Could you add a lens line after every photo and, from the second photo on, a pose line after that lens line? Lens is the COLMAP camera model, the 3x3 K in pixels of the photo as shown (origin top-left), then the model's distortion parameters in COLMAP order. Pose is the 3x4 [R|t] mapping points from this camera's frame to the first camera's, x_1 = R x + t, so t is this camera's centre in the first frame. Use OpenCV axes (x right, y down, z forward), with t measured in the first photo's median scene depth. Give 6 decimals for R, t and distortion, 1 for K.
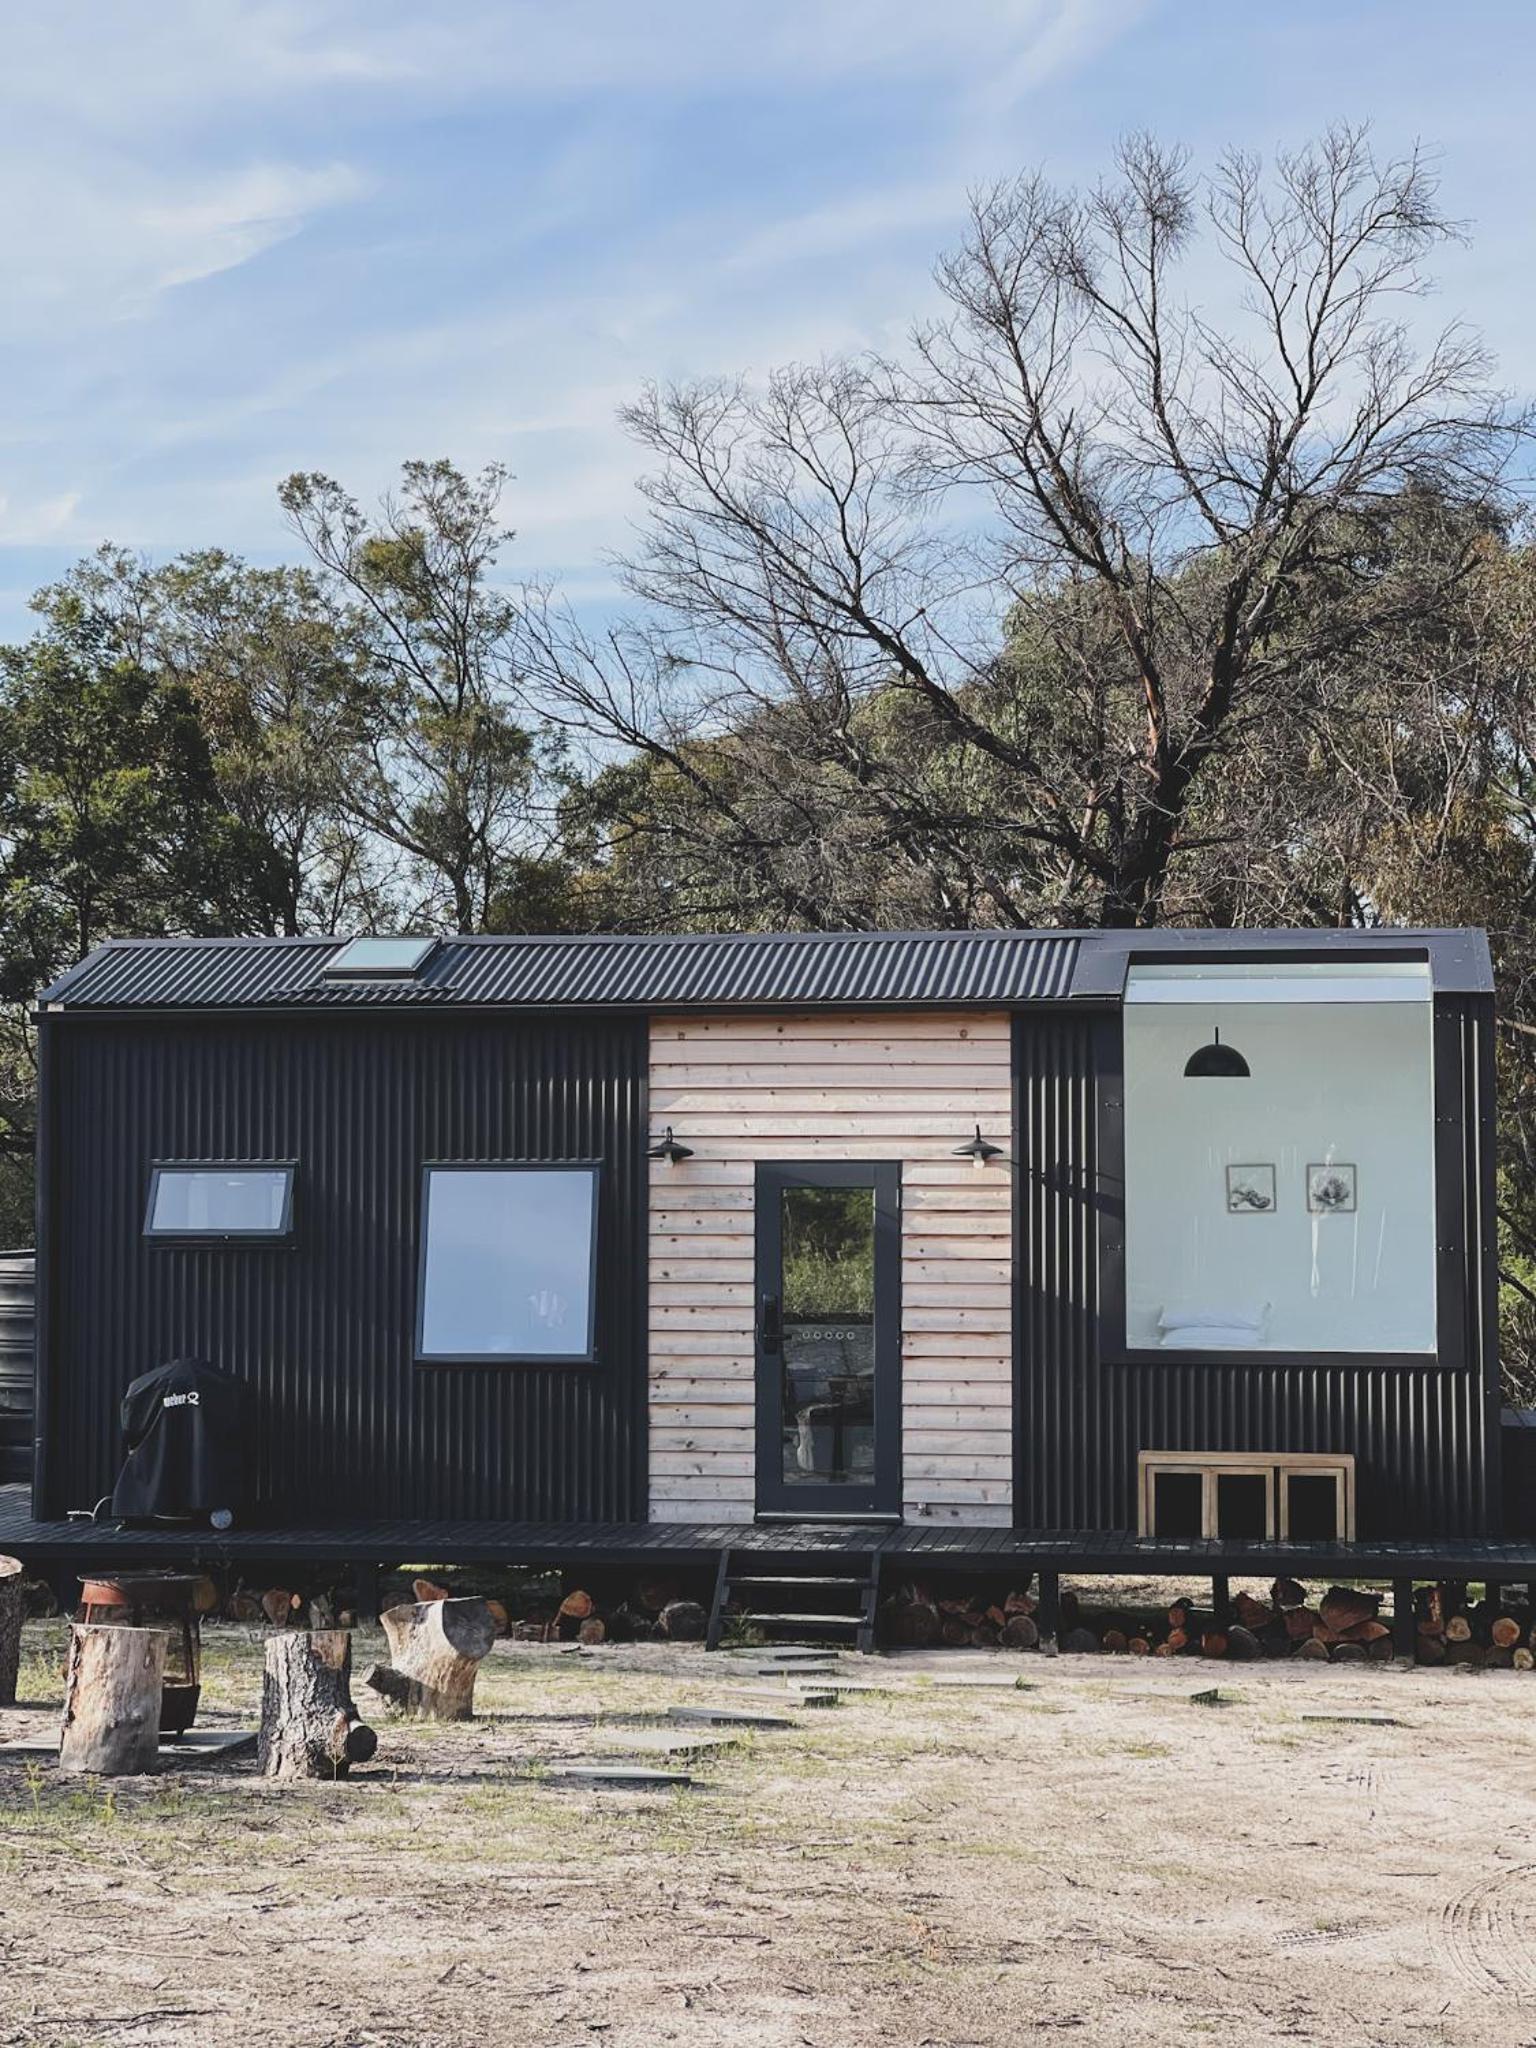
lens RADIAL K [[3800.9, 0, 771.7], [0, 3800.9, 1020.5], [0, 0, 1]] dist [0.137033, 0.000000]
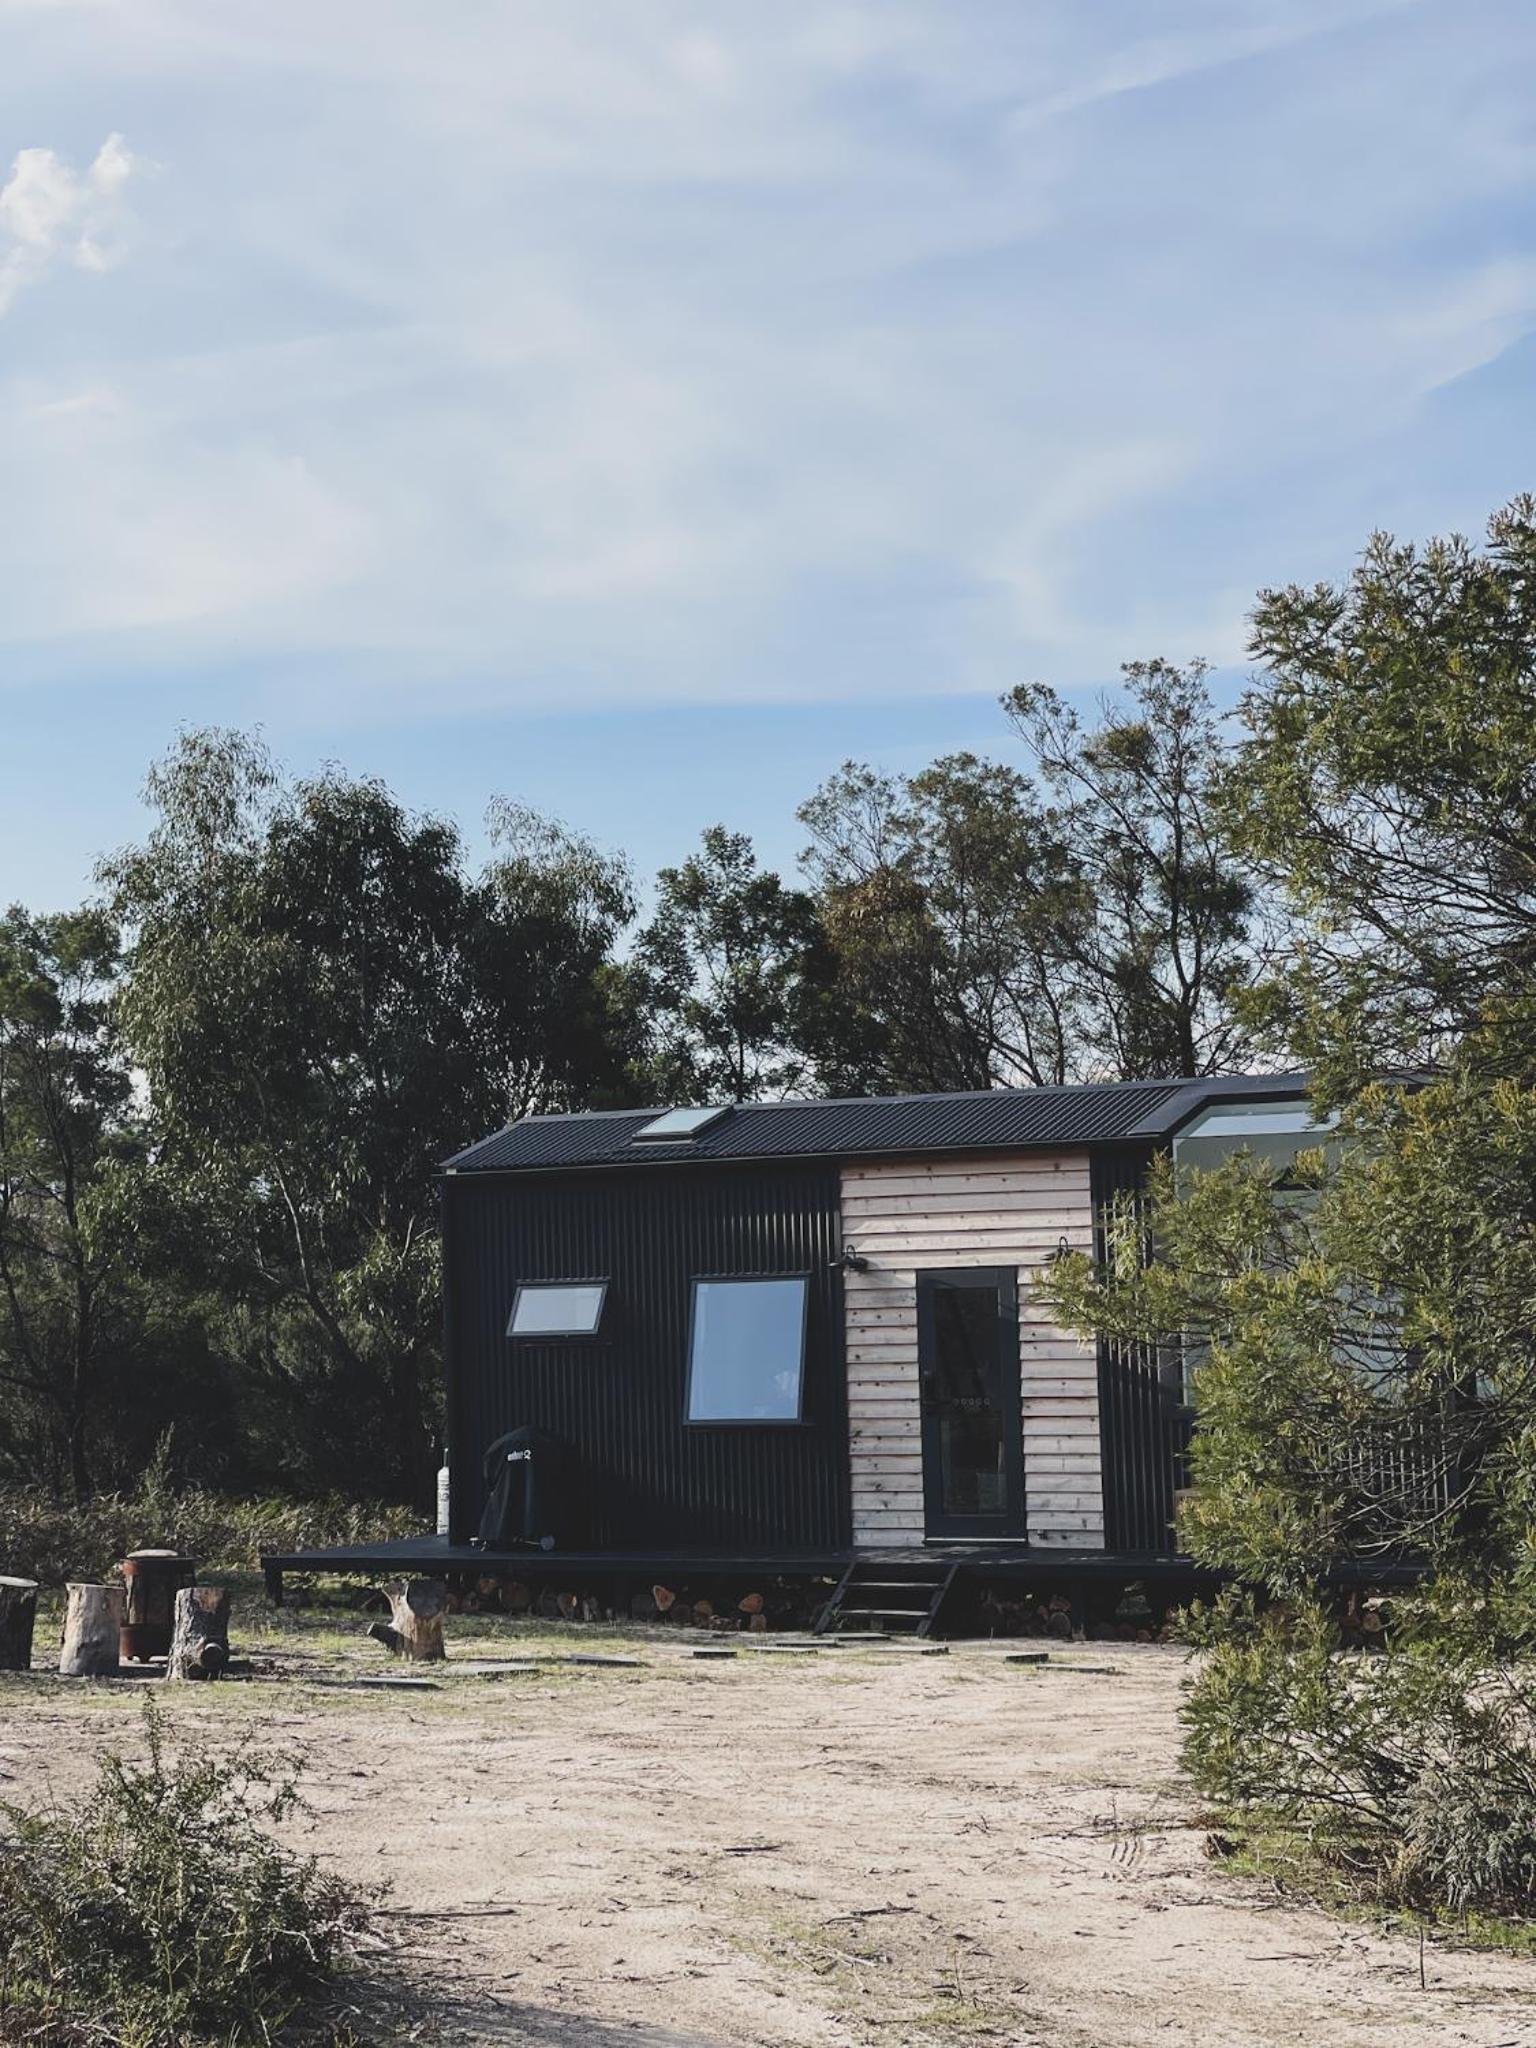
lens RADIAL K [[3800.9, 0, 764.4], [0, 3800.9, 1027.3], [0, 0, 1]] dist [0.137033, 0.000000]
pose [[0.934004, -0.051392, -0.353547, 0.417295], [0.043023, 0.998577, -0.031498, -0.007522], [0.354663, 0.014208, 0.934886, -0.249510]]
